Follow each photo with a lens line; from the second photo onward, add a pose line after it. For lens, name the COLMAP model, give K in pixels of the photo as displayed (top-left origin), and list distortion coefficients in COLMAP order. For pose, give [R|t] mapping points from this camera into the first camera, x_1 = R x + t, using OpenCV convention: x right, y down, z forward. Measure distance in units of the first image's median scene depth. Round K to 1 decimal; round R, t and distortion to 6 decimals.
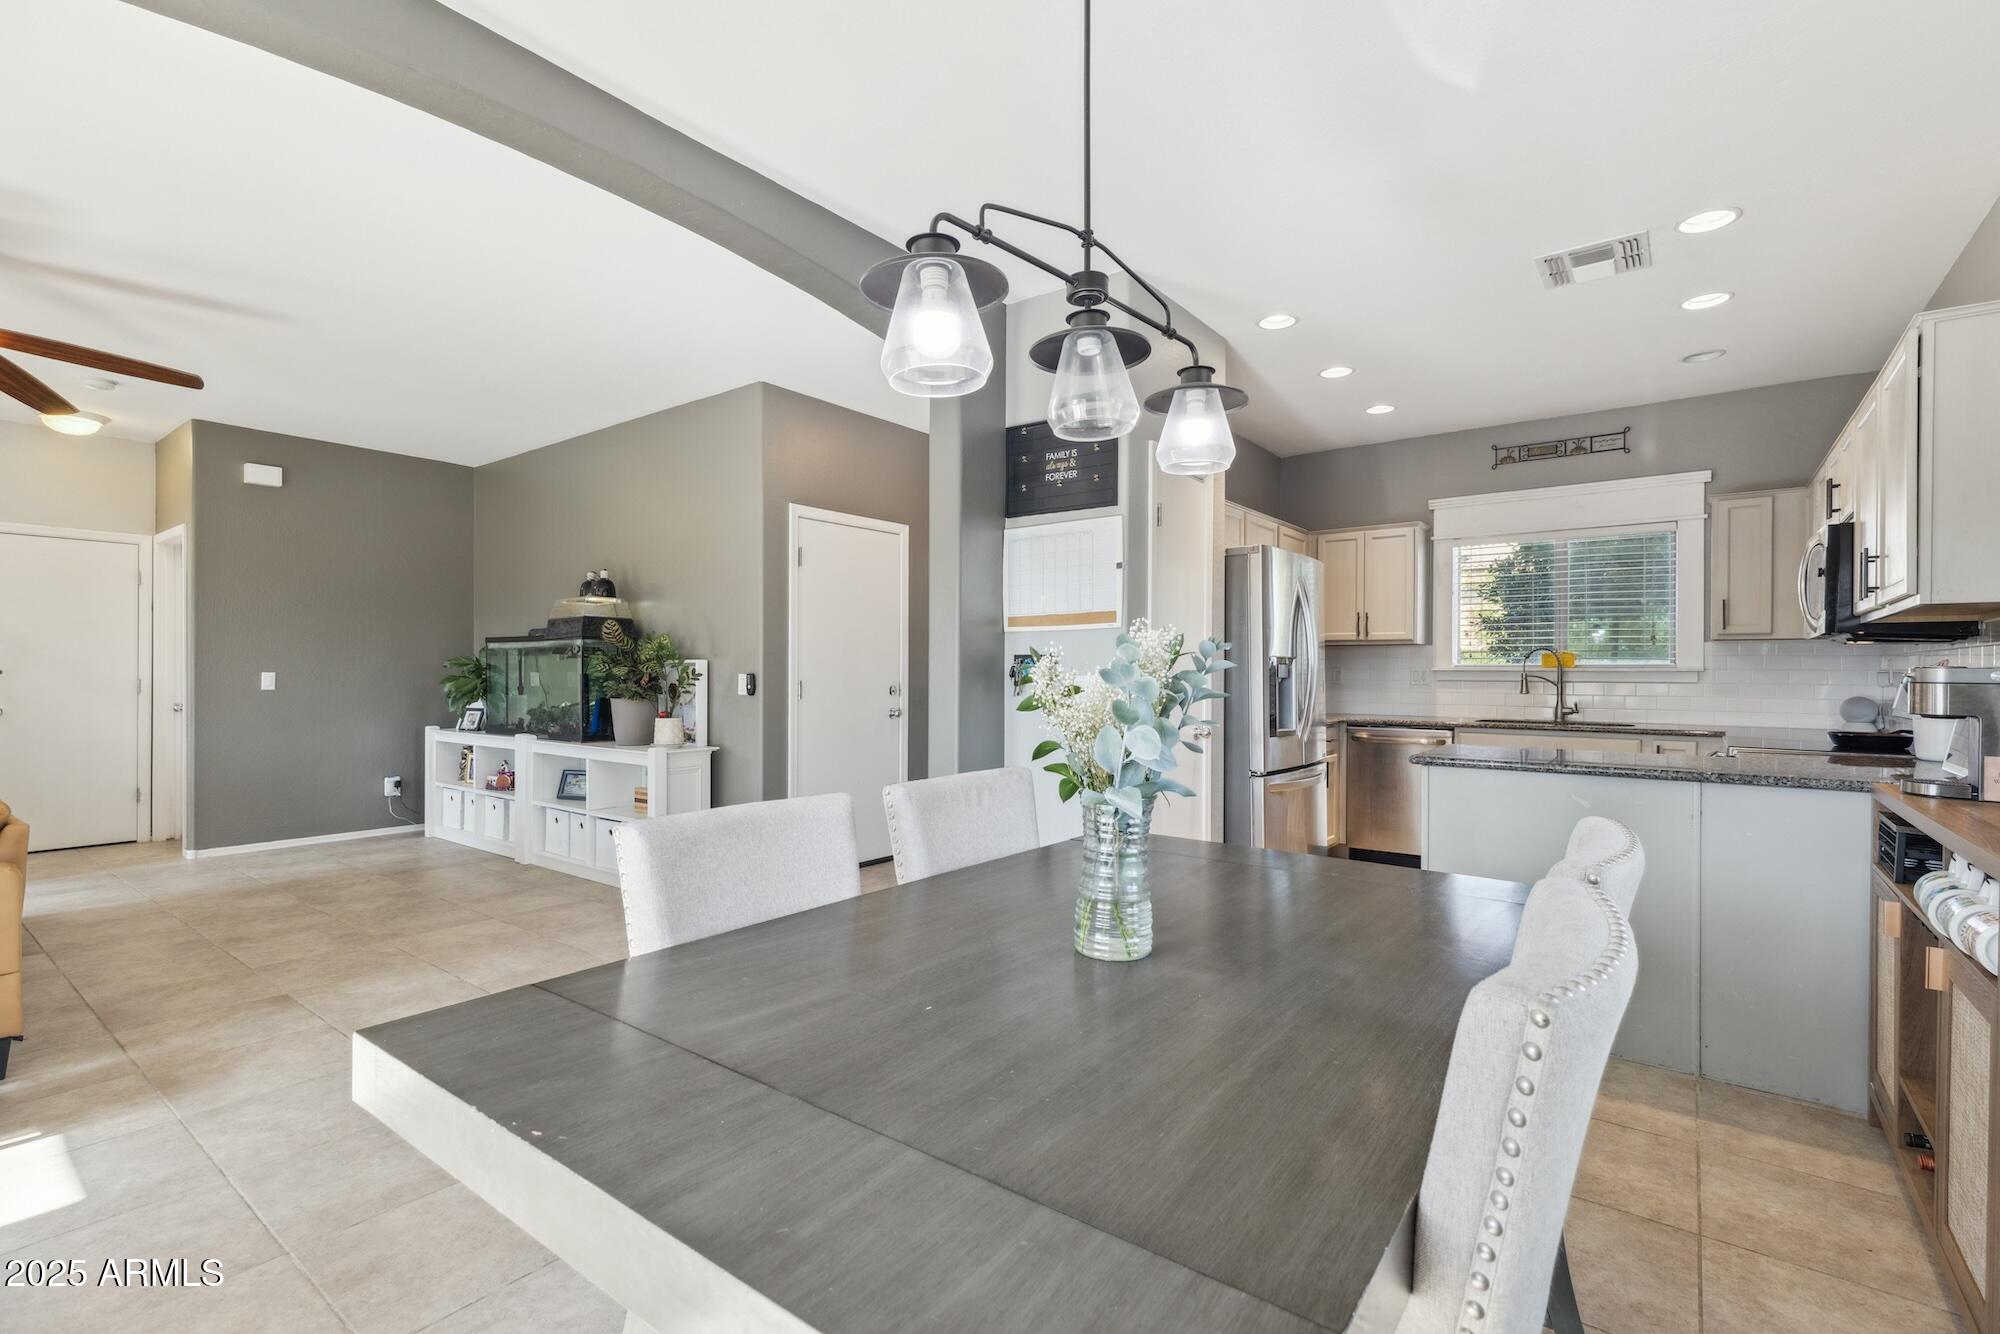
lens RADIAL K [[893.4, 0, 997.1], [0, 893.4, 666.3], [0, 0, 1]] dist [0.010783, -0.000037]
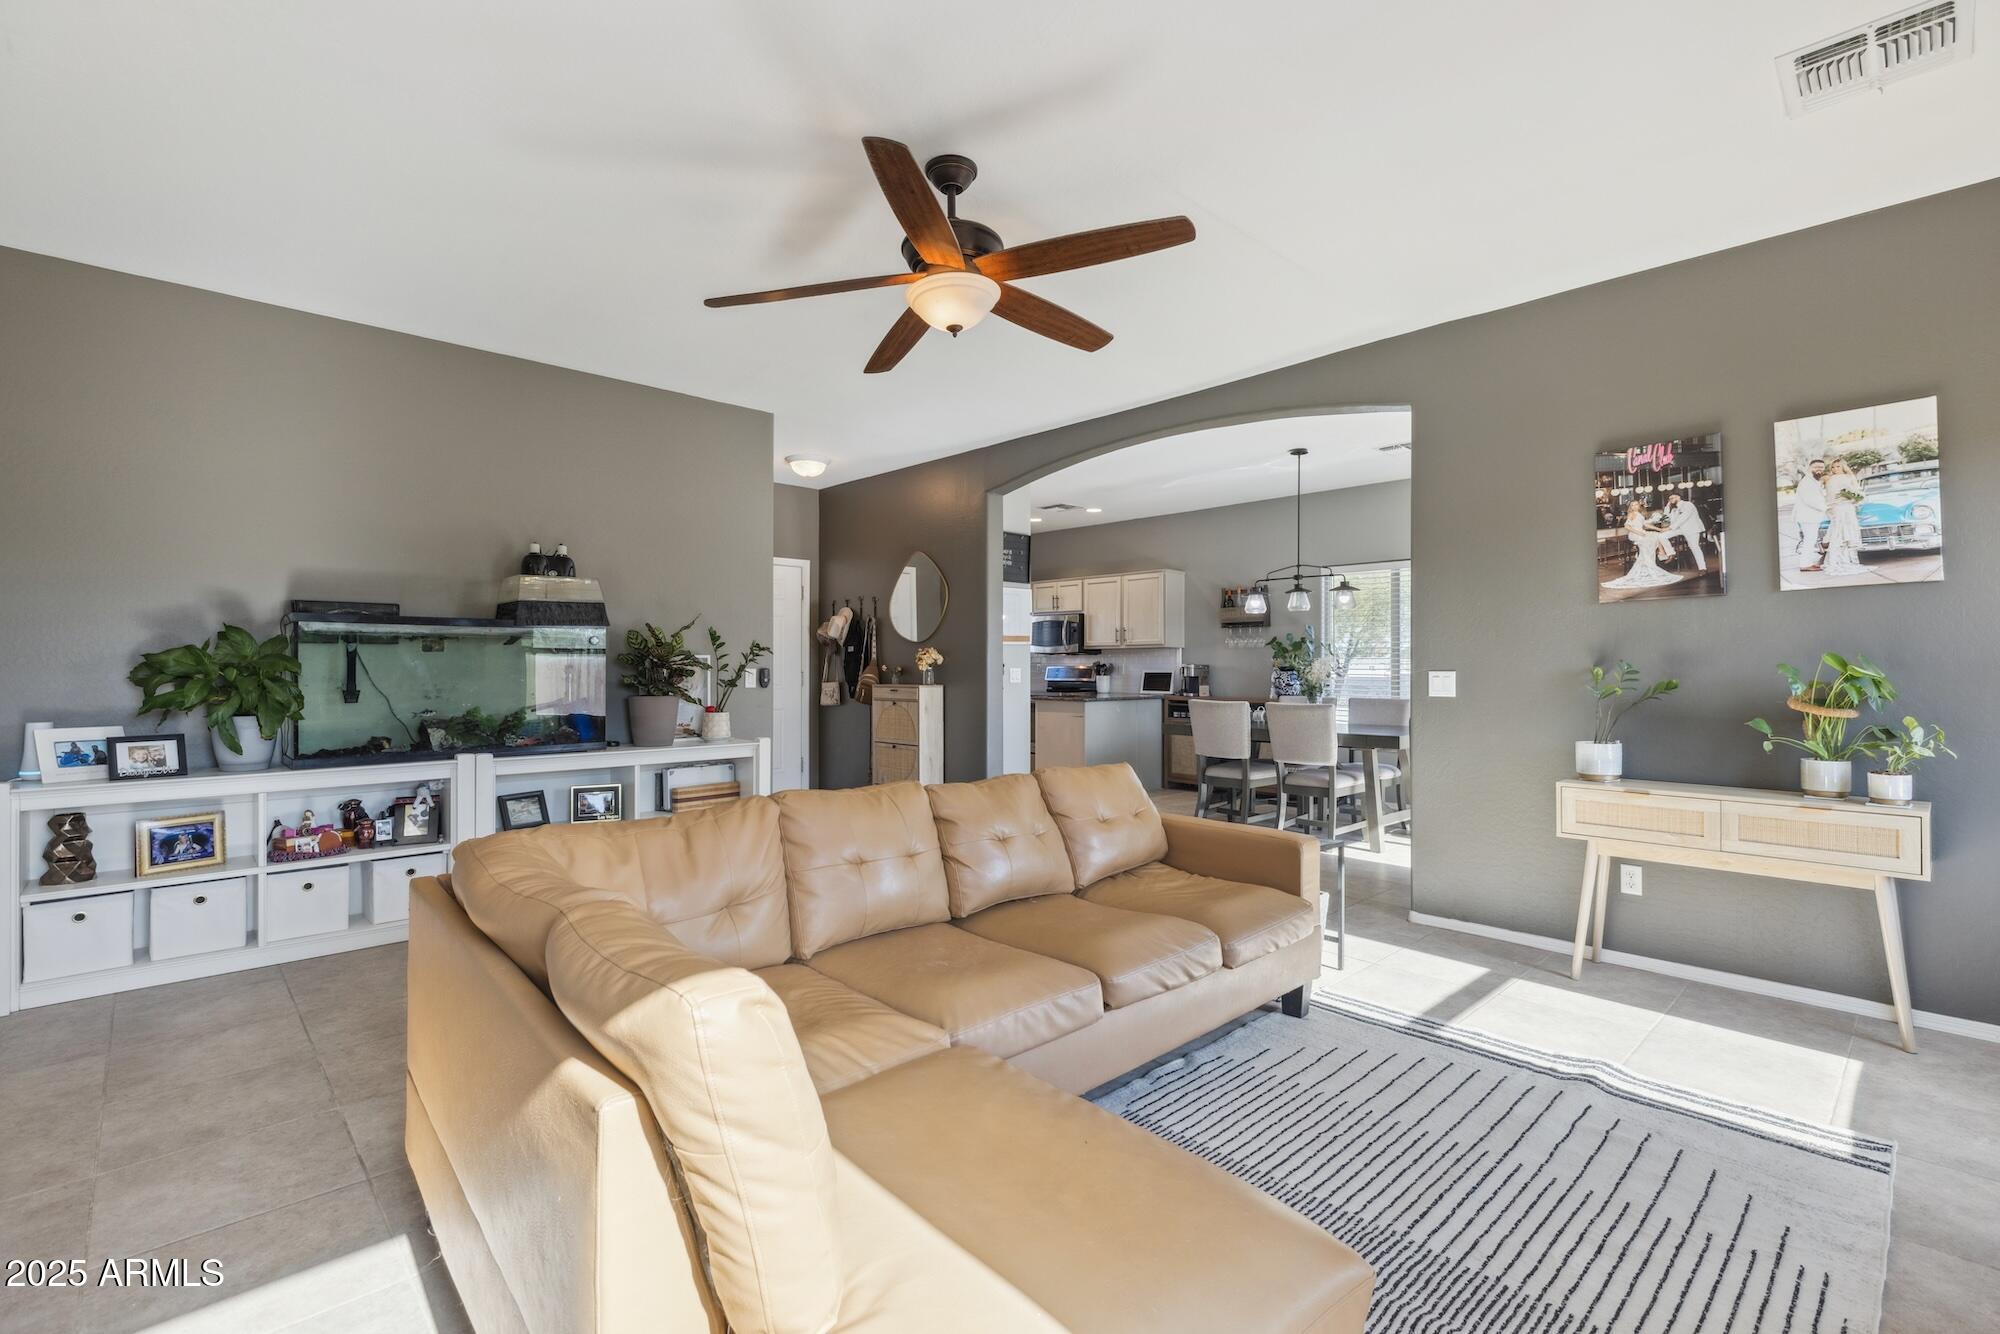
lens RADIAL K [[893.4, 0, 997.1], [0, 893.4, 666.3], [0, 0, 1]] dist [0.010783, -0.000037]
pose [[0.164521, -0.007359, 0.986346, -1.730356], [-0.007162, 0.999937, 0.008655, -0.008512], [-0.986348, -0.008489, 0.164457, 0.686886]]
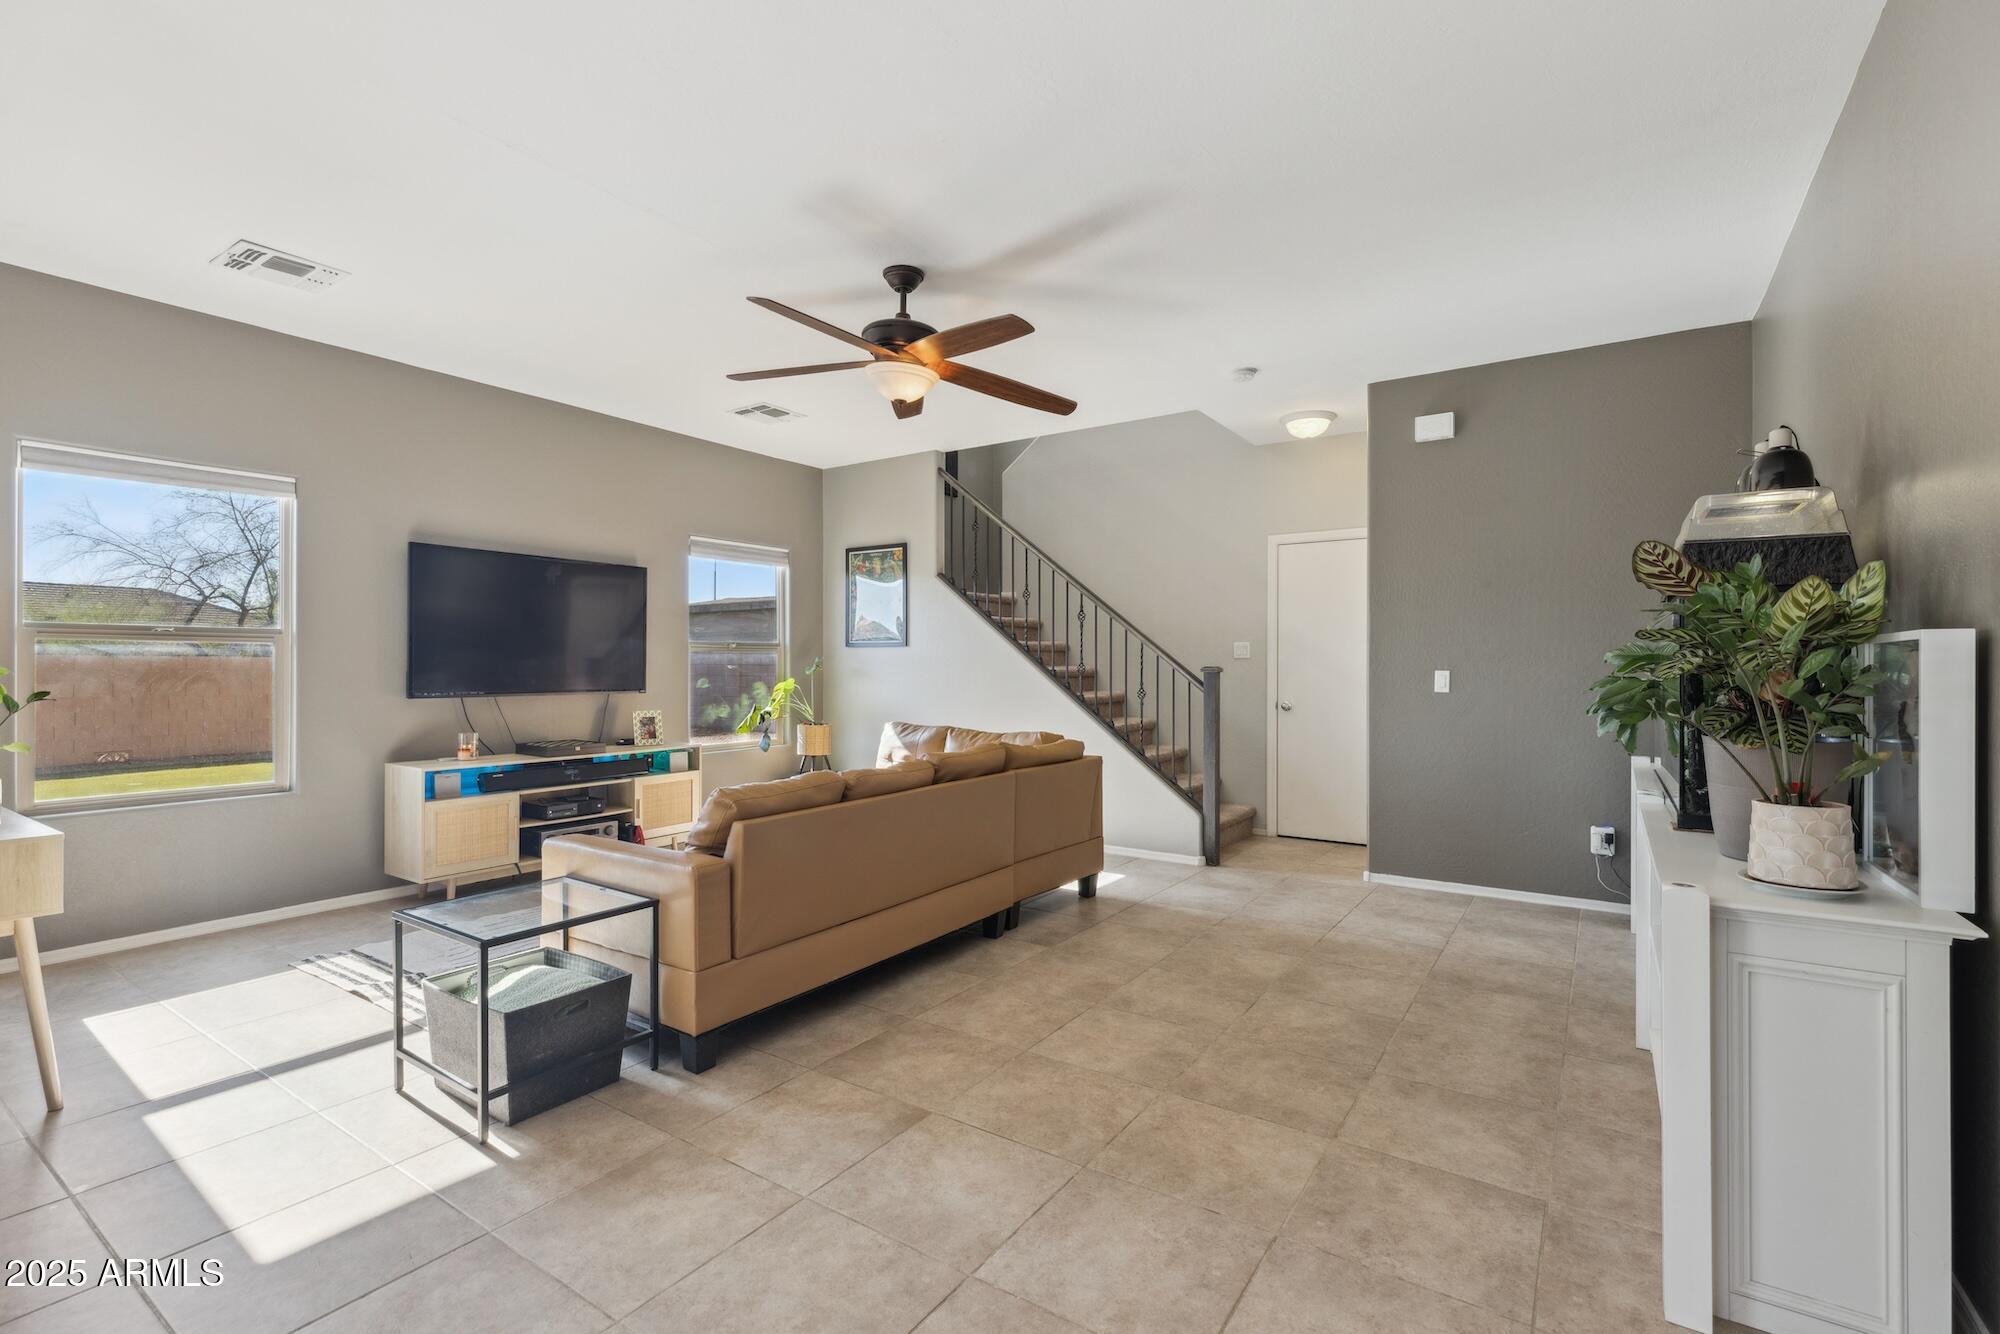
lens RADIAL K [[893.4, 0, 997.1], [0, 893.4, 666.3], [0, 0, 1]] dist [0.010783, -0.000037]
pose [[0.060472, -0.005304, -0.998156, -0.055101], [0.007714, 0.999959, -0.004846, 0.005891], [0.998140, -0.007406, 0.060510, 0.894636]]
